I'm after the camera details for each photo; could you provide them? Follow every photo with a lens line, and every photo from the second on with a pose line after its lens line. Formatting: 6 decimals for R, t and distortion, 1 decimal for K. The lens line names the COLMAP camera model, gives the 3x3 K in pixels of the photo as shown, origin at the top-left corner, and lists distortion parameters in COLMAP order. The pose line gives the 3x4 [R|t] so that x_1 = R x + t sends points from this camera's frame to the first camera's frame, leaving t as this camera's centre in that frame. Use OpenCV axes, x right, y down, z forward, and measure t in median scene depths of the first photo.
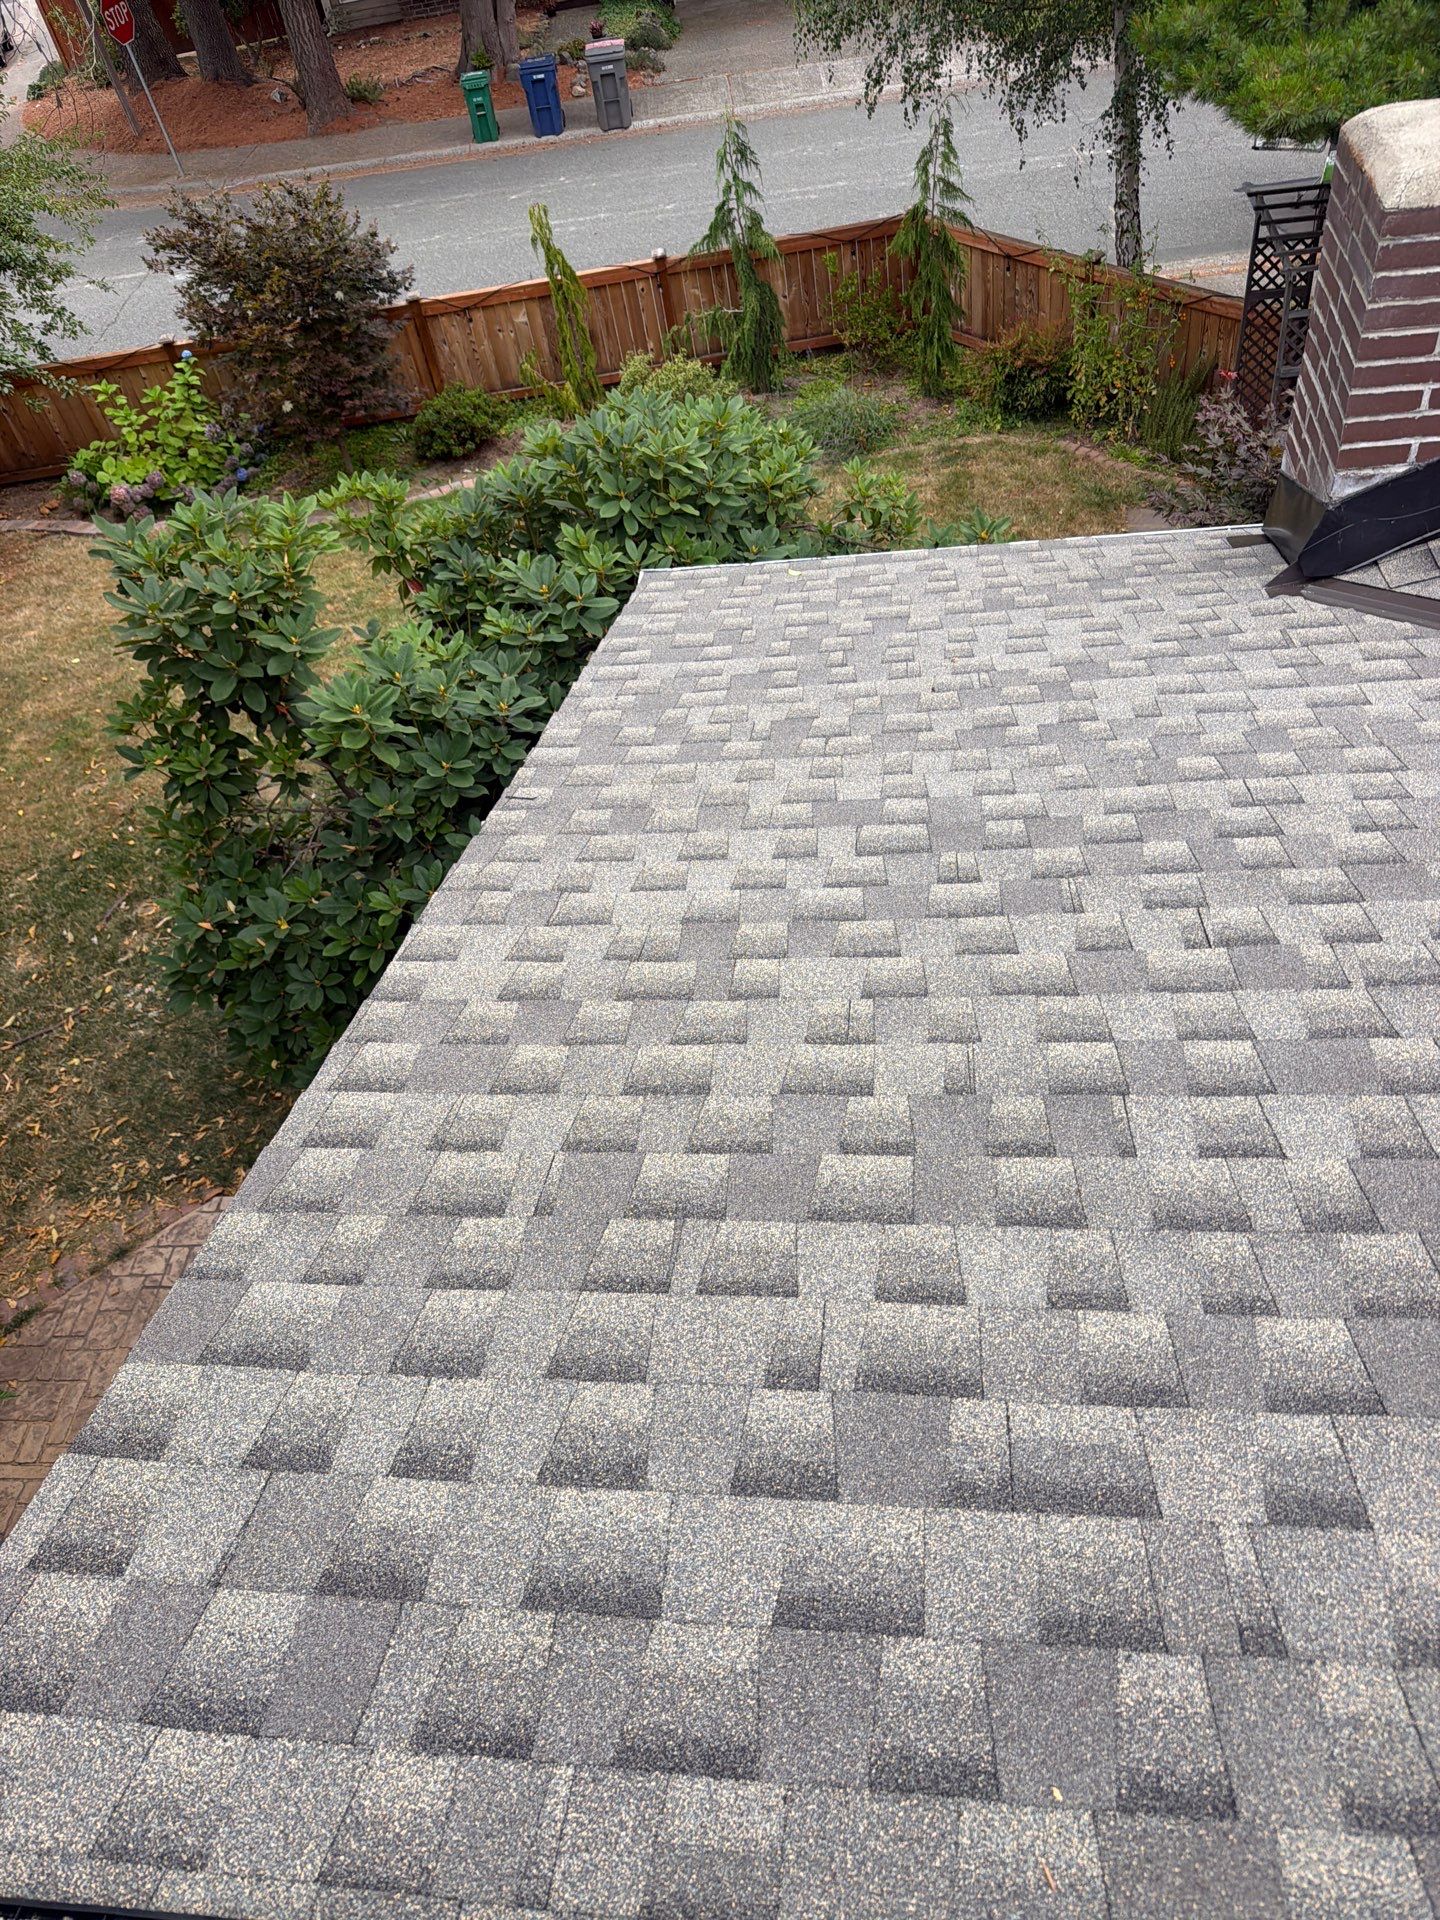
lens RADIAL K [[1353.1, 0, 720.0], [0, 1353.1, 960.0], [0, 0, 1]] dist [0.011205, 0.000816]
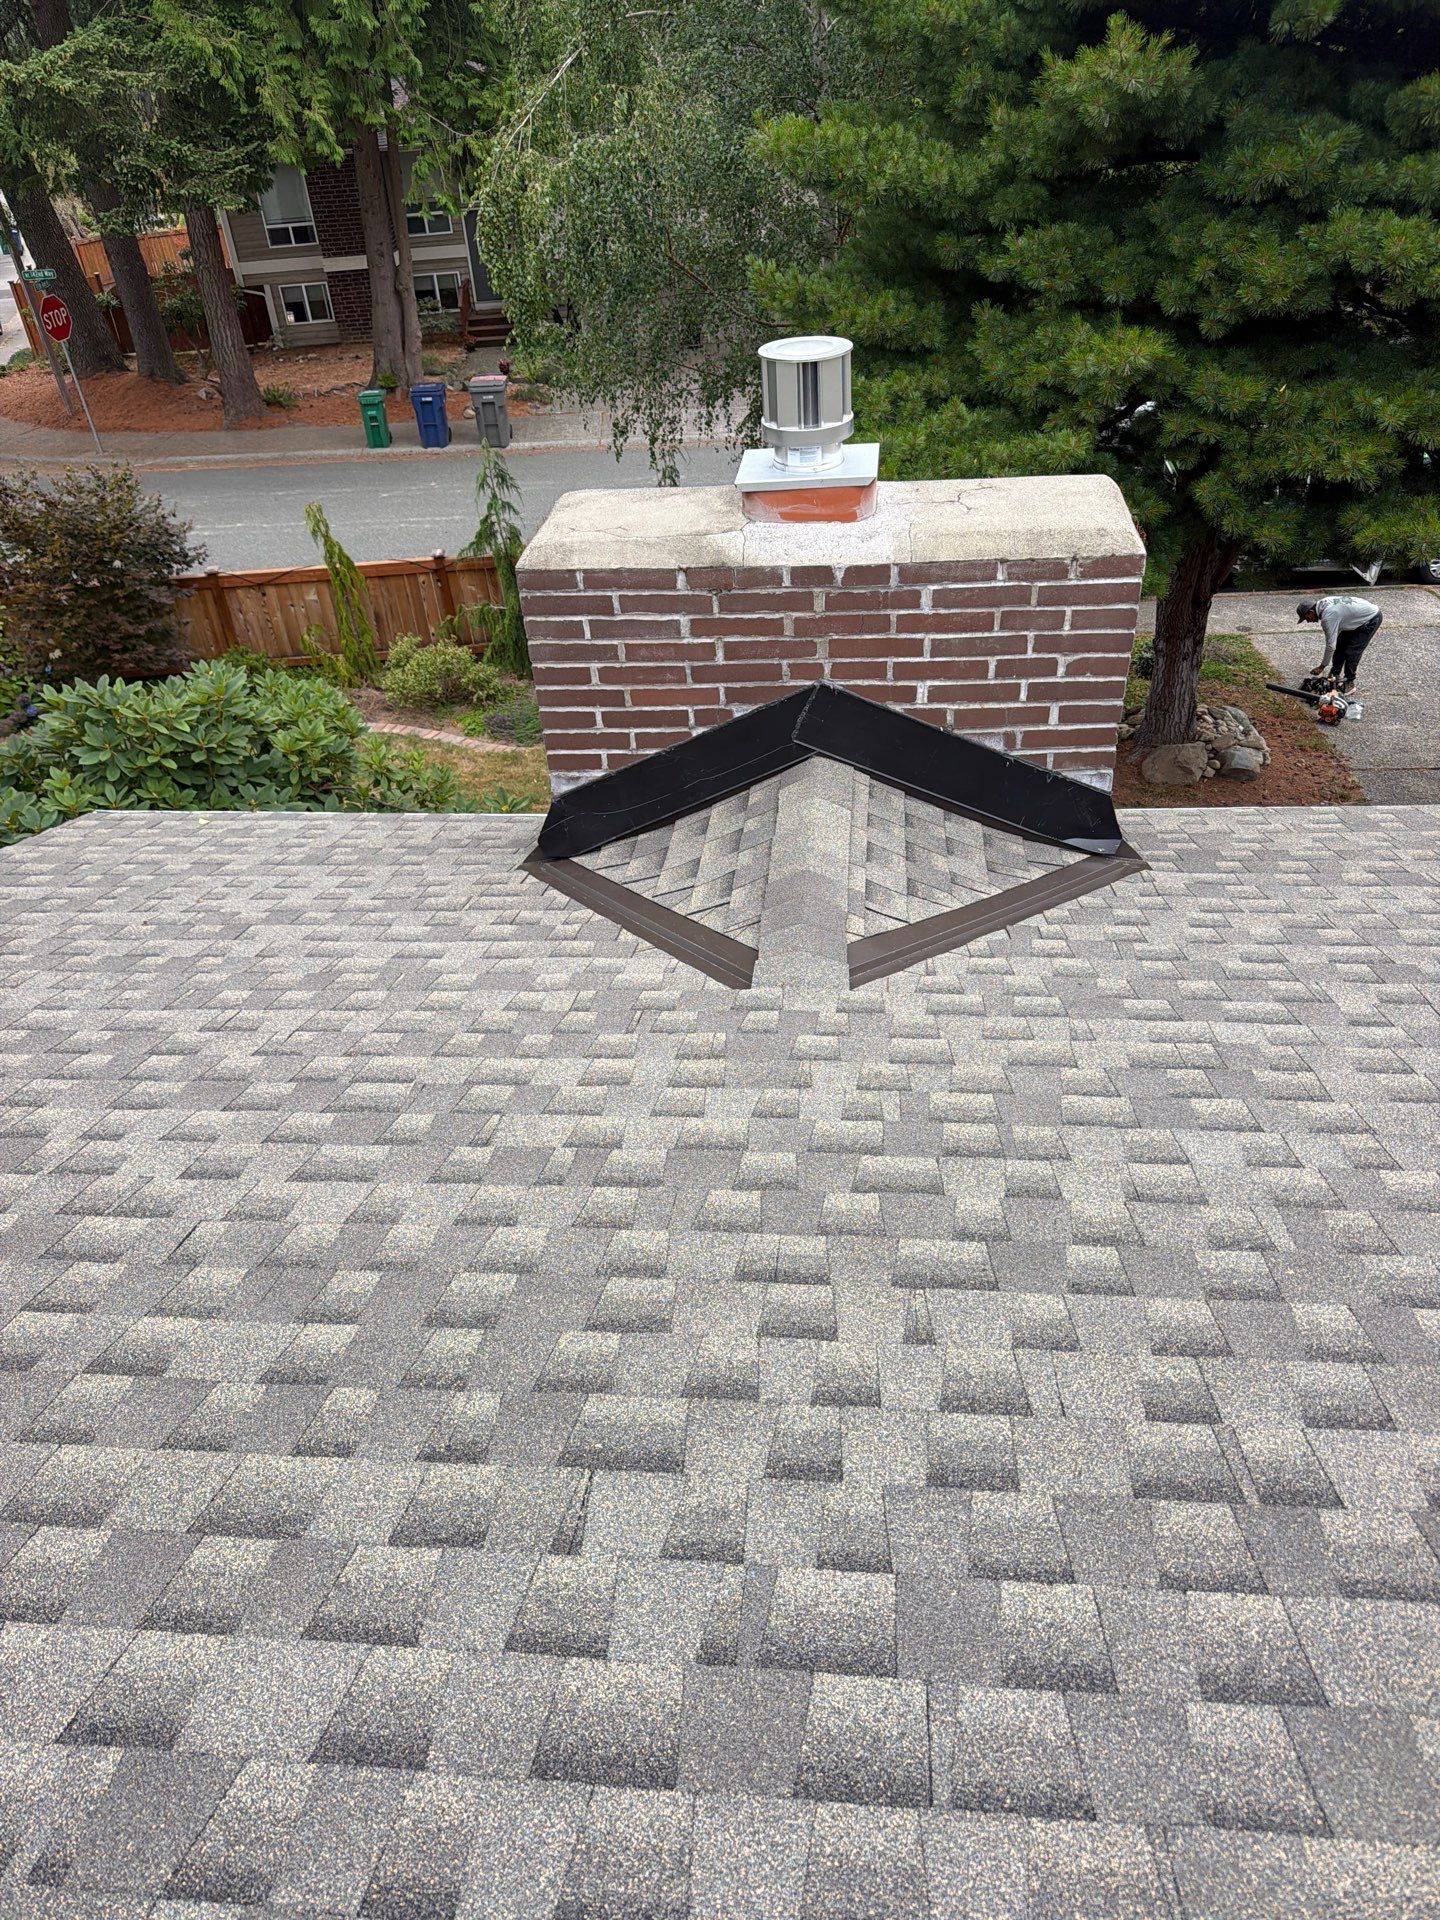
lens RADIAL K [[1368.9, 0, 788.2], [0, 1368.9, 966.5], [0, 0, 1]] dist [0.049984, -0.062009]
pose [[0.996951, 0.072804, 0.028085, 0.237817], [-0.066100, 0.979185, -0.191907, 0.007742], [-0.041472, 0.189466, 0.981011, -0.053824]]
